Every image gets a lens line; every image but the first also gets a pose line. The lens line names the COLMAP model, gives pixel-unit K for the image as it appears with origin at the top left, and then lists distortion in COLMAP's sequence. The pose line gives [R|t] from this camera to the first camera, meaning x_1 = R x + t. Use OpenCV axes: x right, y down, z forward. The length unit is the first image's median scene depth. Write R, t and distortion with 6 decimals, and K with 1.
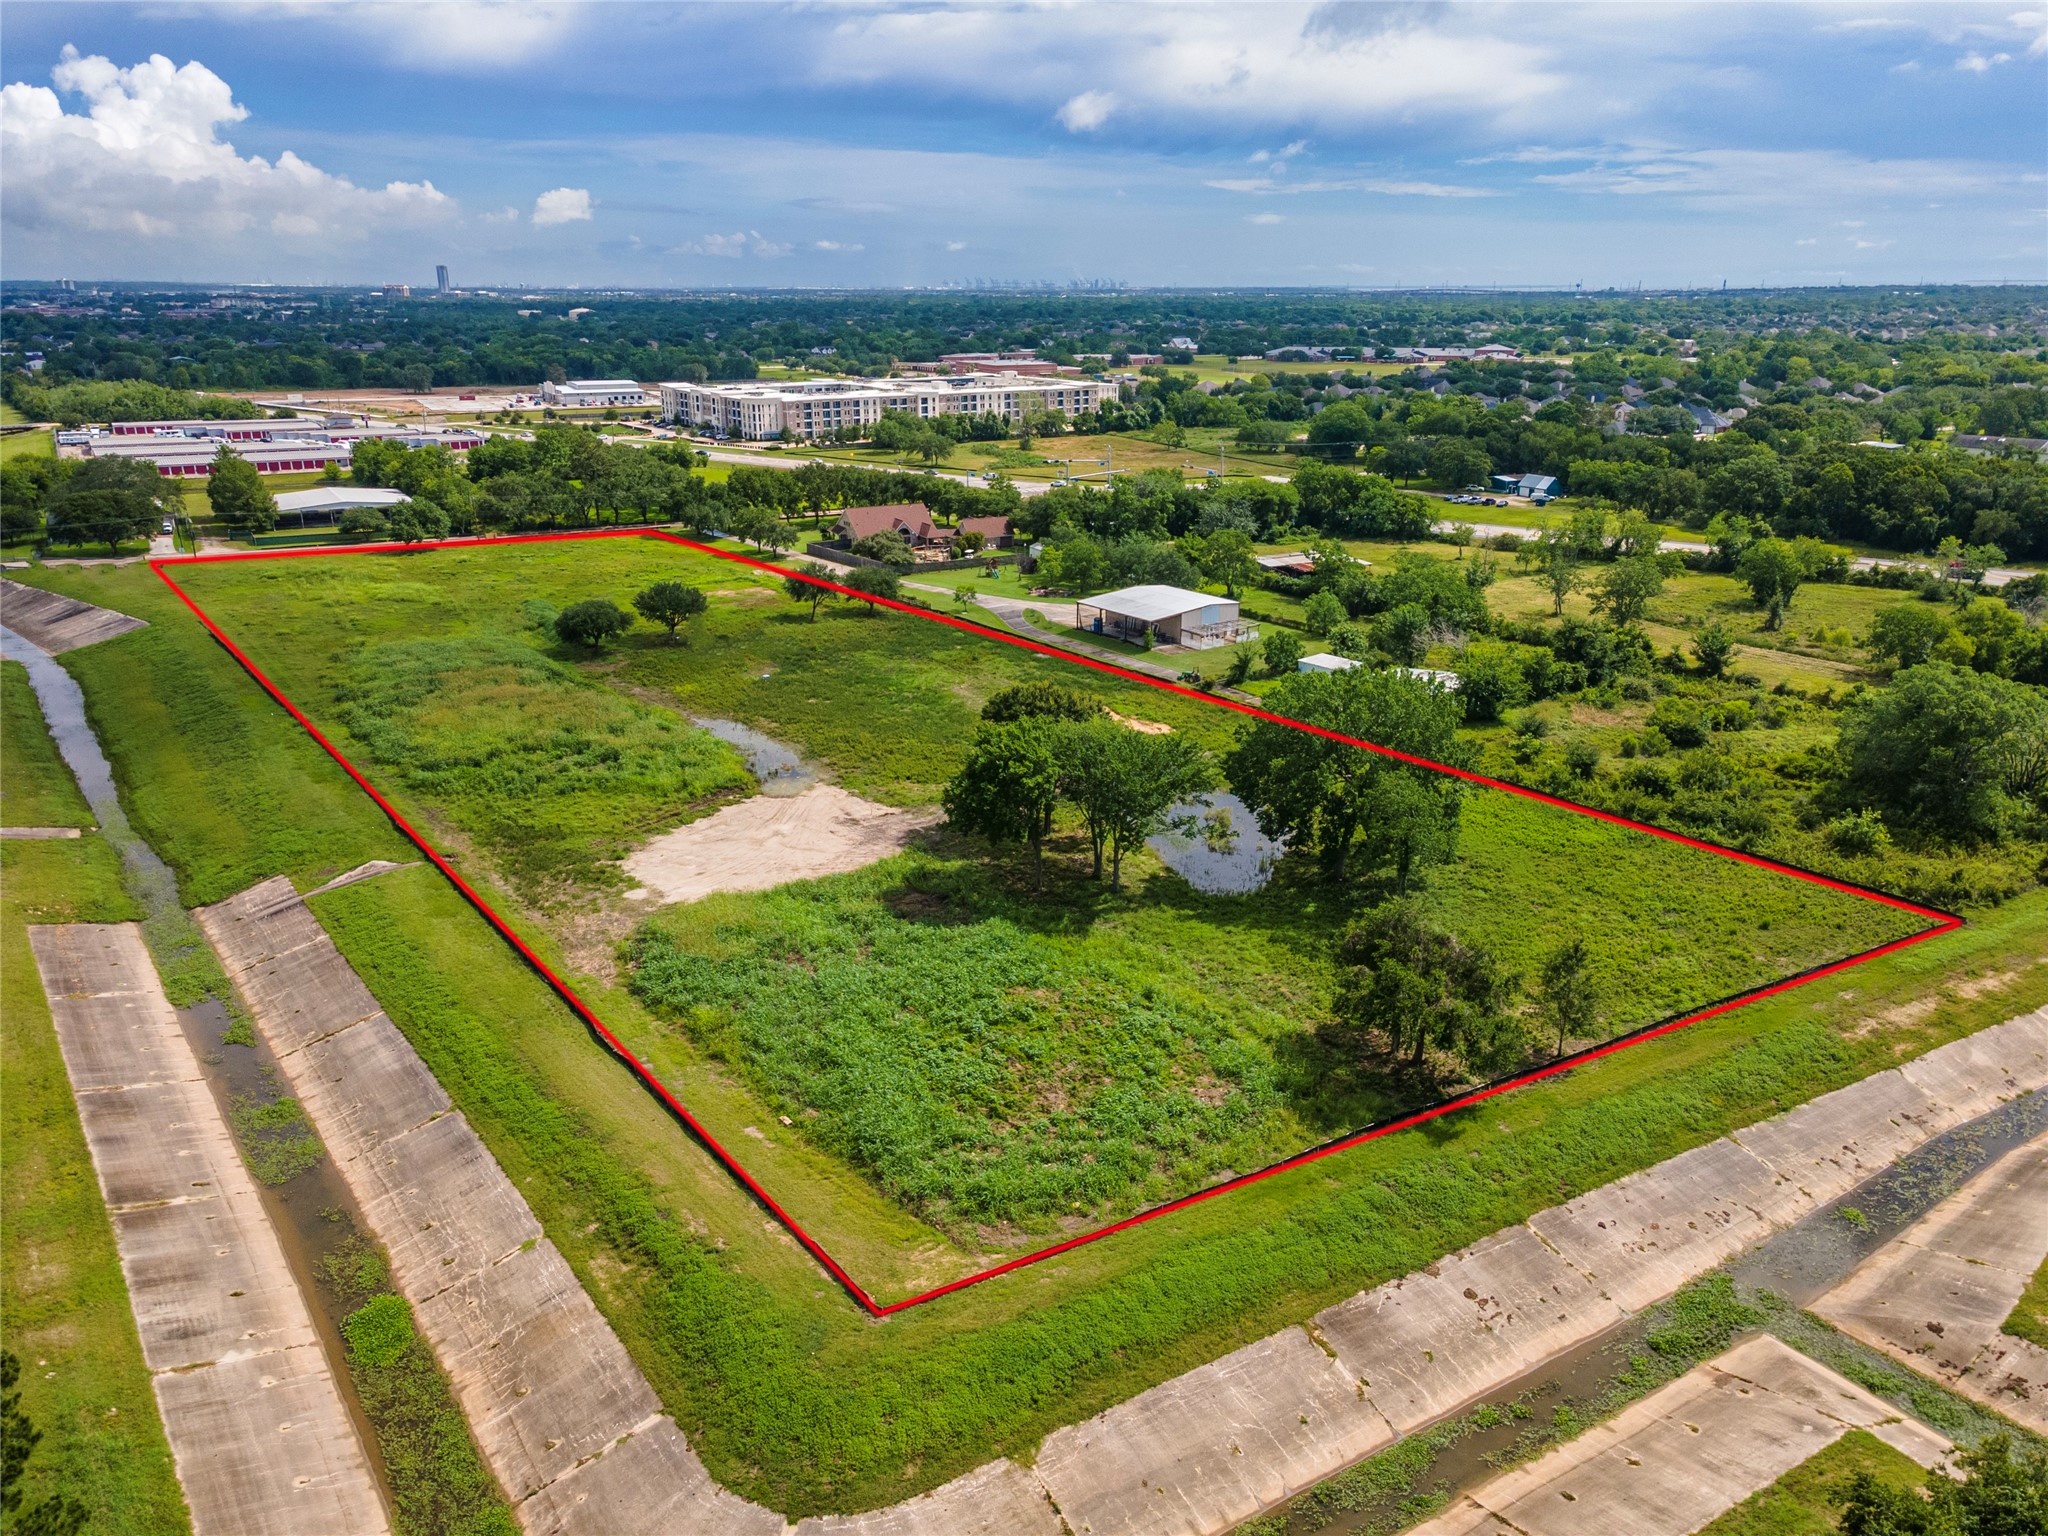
lens RADIAL K [[1491.8, 0, 1024.0], [0, 1491.8, 768.0], [0, 0, 1]] dist [0.005011, 0.076158]
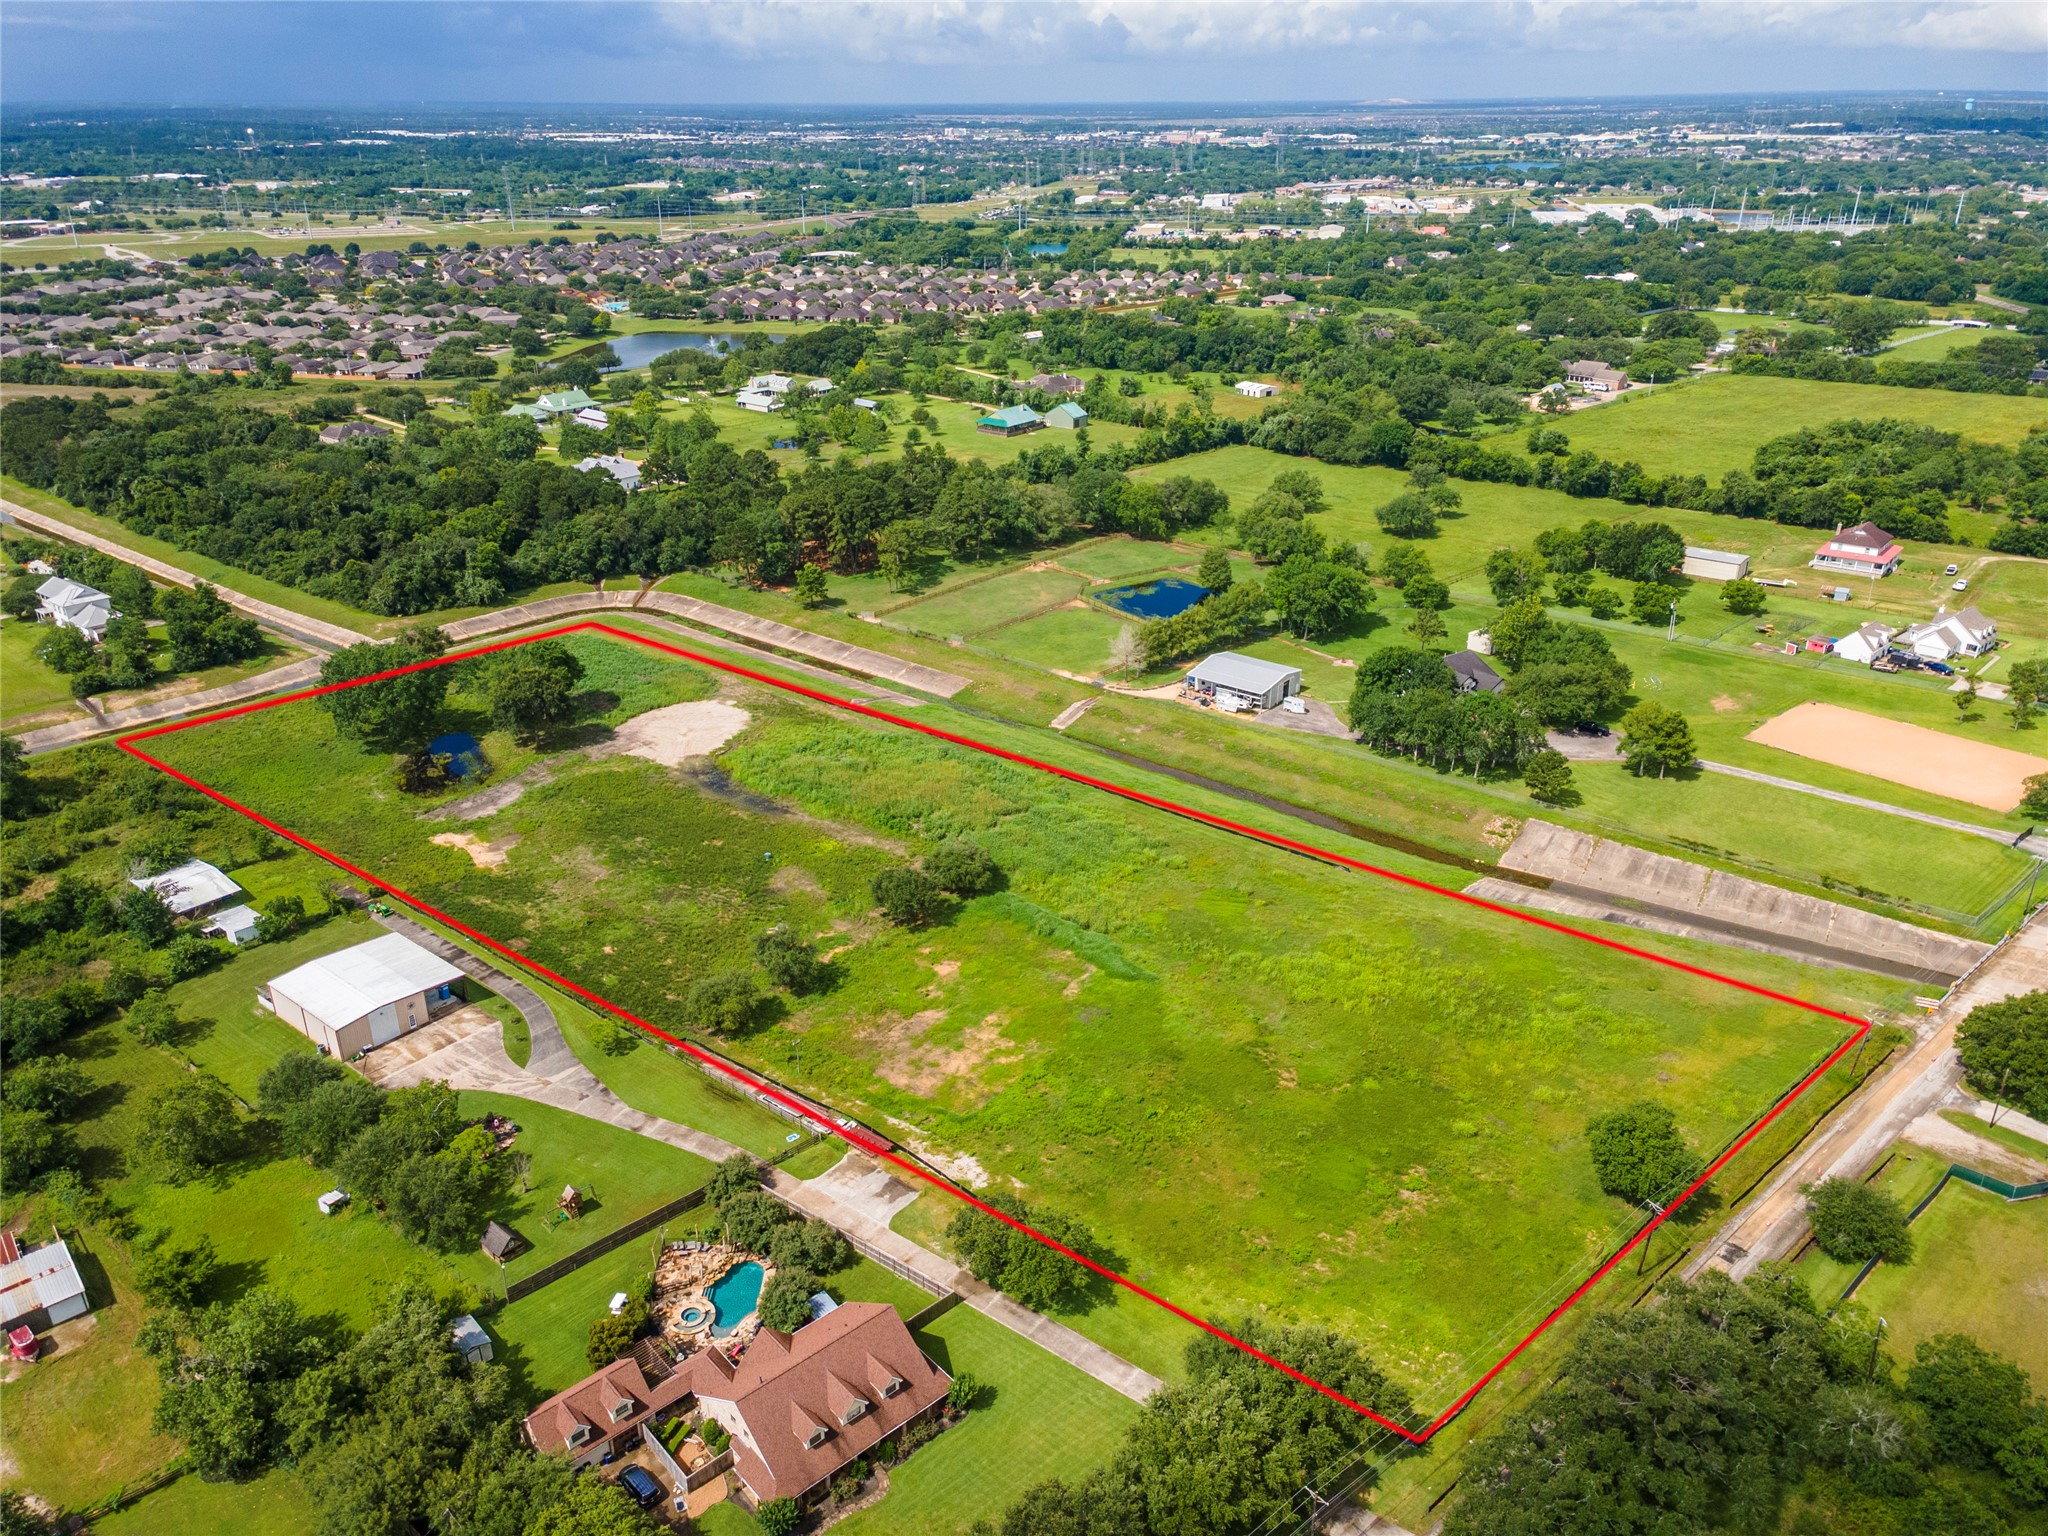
lens RADIAL K [[1491.8, 0, 1024.0], [0, 1491.8, 768.0], [0, 0, 1]] dist [0.005011, 0.076158]
pose [[-0.967733, 0.105083, -0.229020, -0.152940], [-0.075823, 0.745324, 0.662377, -1.326752], [0.240299, 0.658369, -0.713307, 2.679054]]
